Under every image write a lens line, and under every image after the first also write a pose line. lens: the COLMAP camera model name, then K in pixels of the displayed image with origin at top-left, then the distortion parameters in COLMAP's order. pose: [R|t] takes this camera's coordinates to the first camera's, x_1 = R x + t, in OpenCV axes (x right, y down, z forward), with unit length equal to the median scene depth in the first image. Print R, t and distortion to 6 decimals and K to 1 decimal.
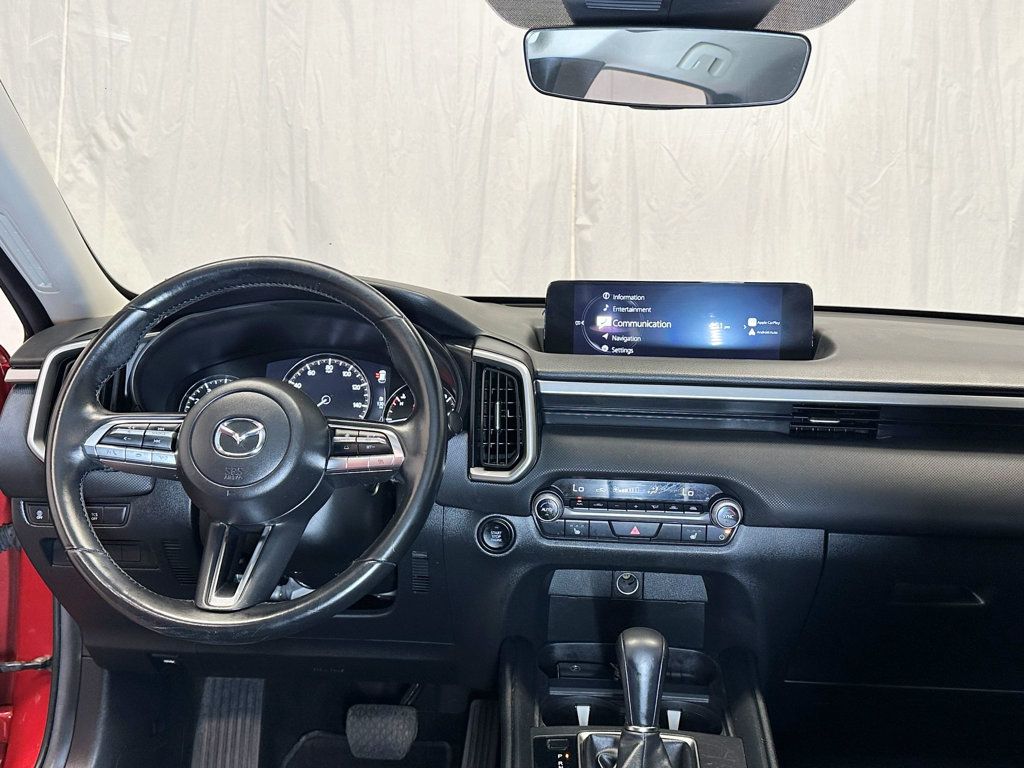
lens RADIAL K [[994.0, 0, 530.8], [0, 994.0, 379.5], [0, 0, 1]] dist [0.146522, -0.325197]
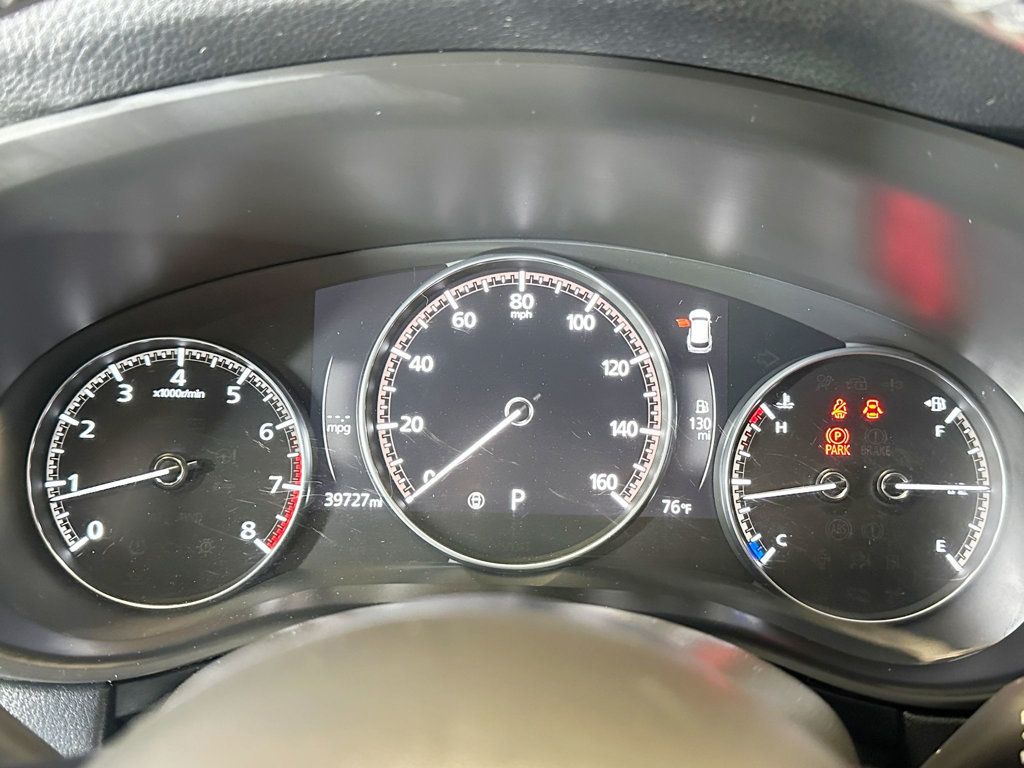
lens RADIAL K [[994.0, 0, 530.8], [0, 994.0, 379.5], [0, 0, 1]] dist [0.146522, -0.325197]
pose [[0.999282, -0.017430, 0.033651, -0.211214], [0.010680, 0.981491, 0.191211, -0.046740], [-0.036361, -0.190714, 0.980972, 0.705574]]
